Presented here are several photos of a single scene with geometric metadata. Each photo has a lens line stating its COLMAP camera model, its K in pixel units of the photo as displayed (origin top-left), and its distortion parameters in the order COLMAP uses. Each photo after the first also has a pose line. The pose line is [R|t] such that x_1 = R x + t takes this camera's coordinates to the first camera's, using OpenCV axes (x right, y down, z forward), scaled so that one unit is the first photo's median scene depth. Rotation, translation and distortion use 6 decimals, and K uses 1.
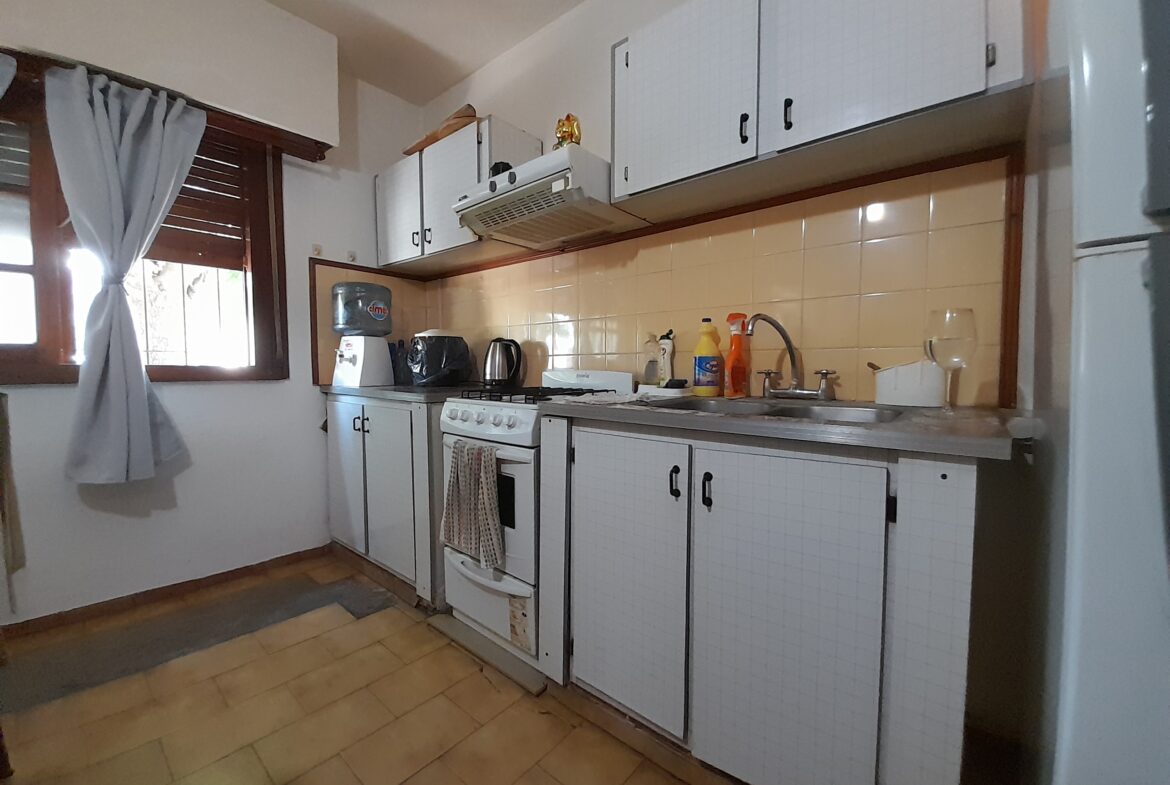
lens RADIAL K [[464.3, 0, 582.8], [0, 464.3, 388.6], [0, 0, 1]] dist [0.024882, -0.018309]
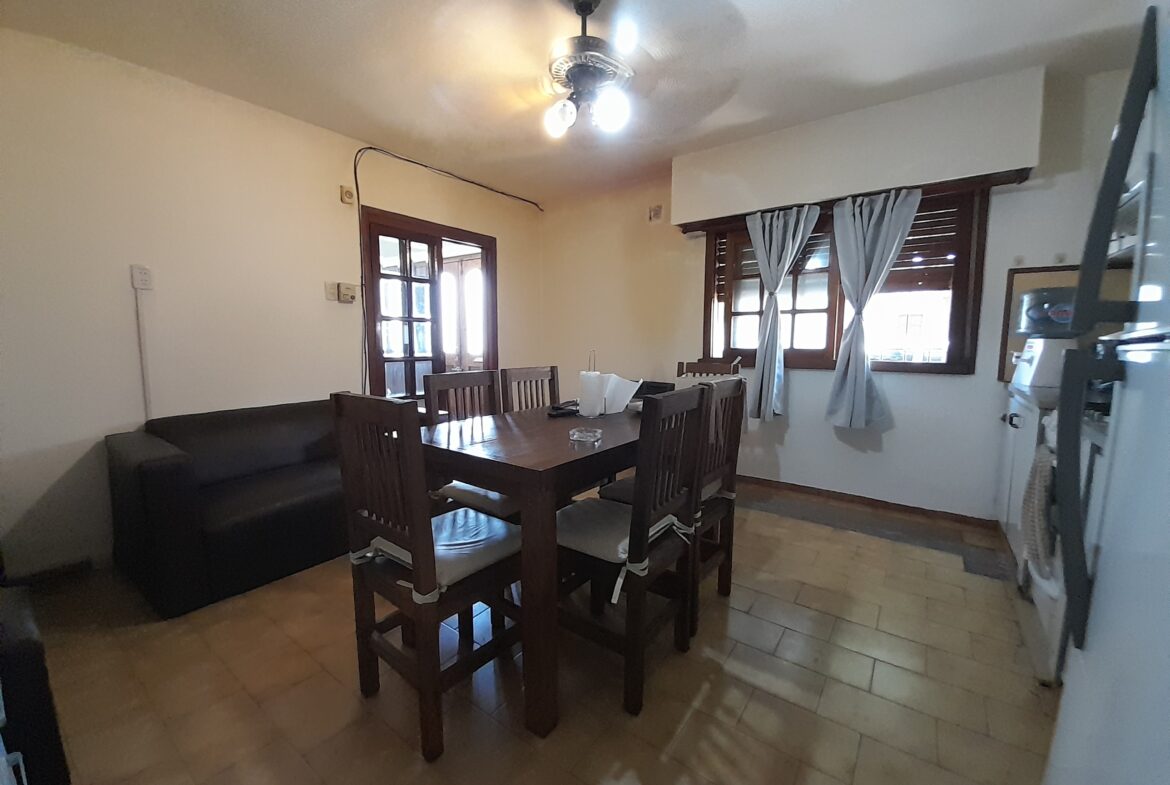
lens RADIAL K [[464.3, 0, 582.8], [0, 464.3, 388.6], [0, 0, 1]] dist [0.024882, -0.018309]
pose [[0.074093, 0.103119, -0.991906, 0.605189], [-0.053835, 0.993603, 0.099274, -0.059019], [0.995797, 0.046044, 0.079170, -0.134292]]
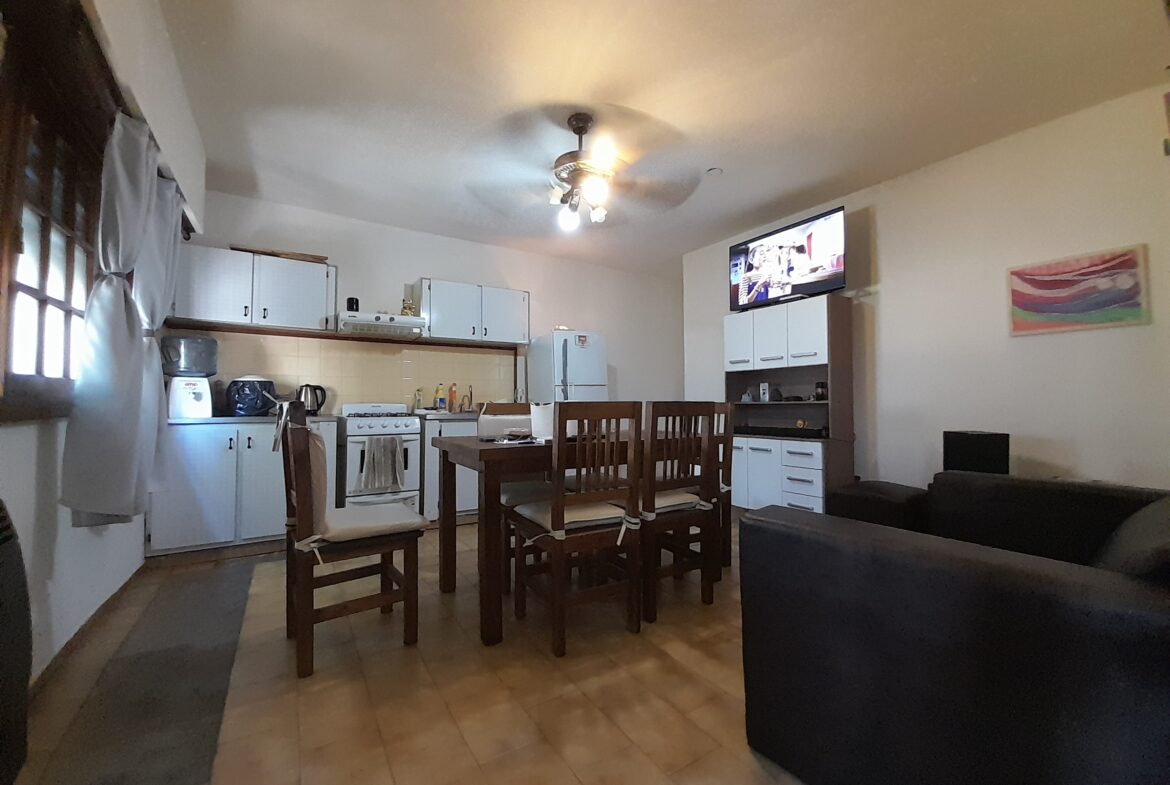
lens RADIAL K [[464.3, 0, 582.8], [0, 464.3, 388.6], [0, 0, 1]] dist [0.024882, -0.018309]
pose [[0.283762, 0.026643, 0.958525, -1.648294], [0.050875, 0.997788, -0.042795, 0.026468], [-0.957544, 0.060909, 0.281778, -0.414575]]
